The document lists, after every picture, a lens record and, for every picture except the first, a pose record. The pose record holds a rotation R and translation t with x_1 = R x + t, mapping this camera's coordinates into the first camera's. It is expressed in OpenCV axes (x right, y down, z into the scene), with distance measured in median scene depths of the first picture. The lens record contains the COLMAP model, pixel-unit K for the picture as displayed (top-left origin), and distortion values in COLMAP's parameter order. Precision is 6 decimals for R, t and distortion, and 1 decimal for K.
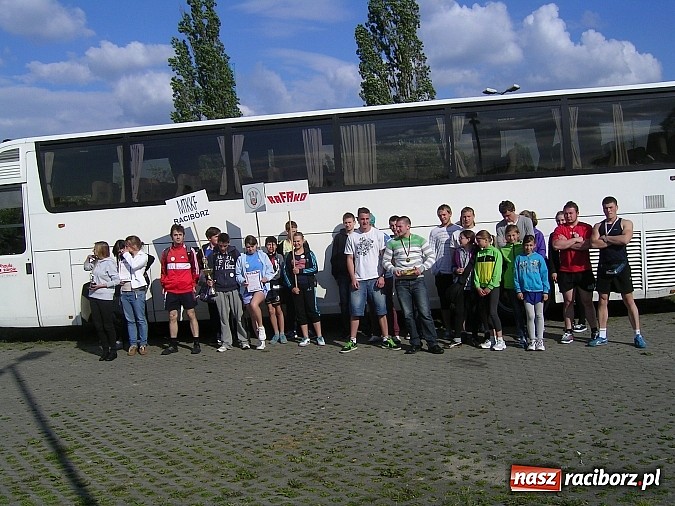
lens RADIAL K [[739.5, 0, 334.4], [0, 739.5, 255.0], [0, 0, 1]] dist [-0.077184, -0.010938]
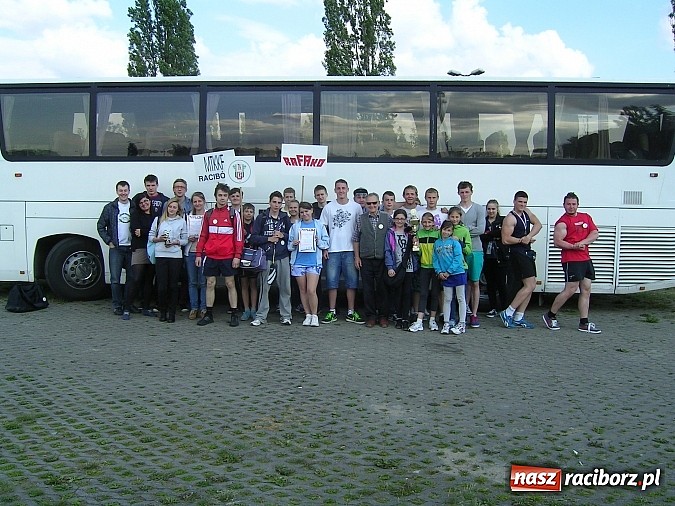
lens RADIAL K [[739.5, 0, 334.4], [0, 739.5, 255.0], [0, 0, 1]] dist [-0.077184, -0.010938]
pose [[0.994239, 0.070176, 0.081018, -0.065120], [-0.073277, 0.996664, 0.035948, -0.001553], [-0.078225, -0.041678, 0.996064, 0.053632]]
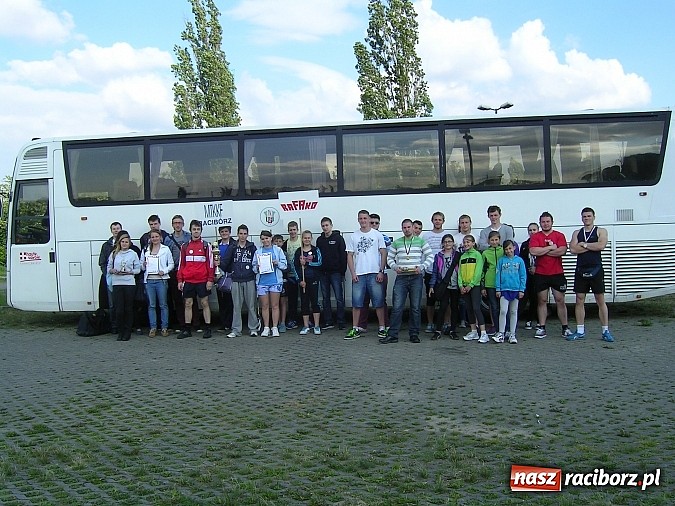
lens RADIAL K [[739.5, 0, 334.4], [0, 739.5, 255.0], [0, 0, 1]] dist [-0.077184, -0.010938]
pose [[0.999347, 0.034277, 0.011403, -0.019510], [-0.034136, 0.999340, -0.012411, 0.025767], [-0.011821, 0.012013, 0.999858, -0.169314]]
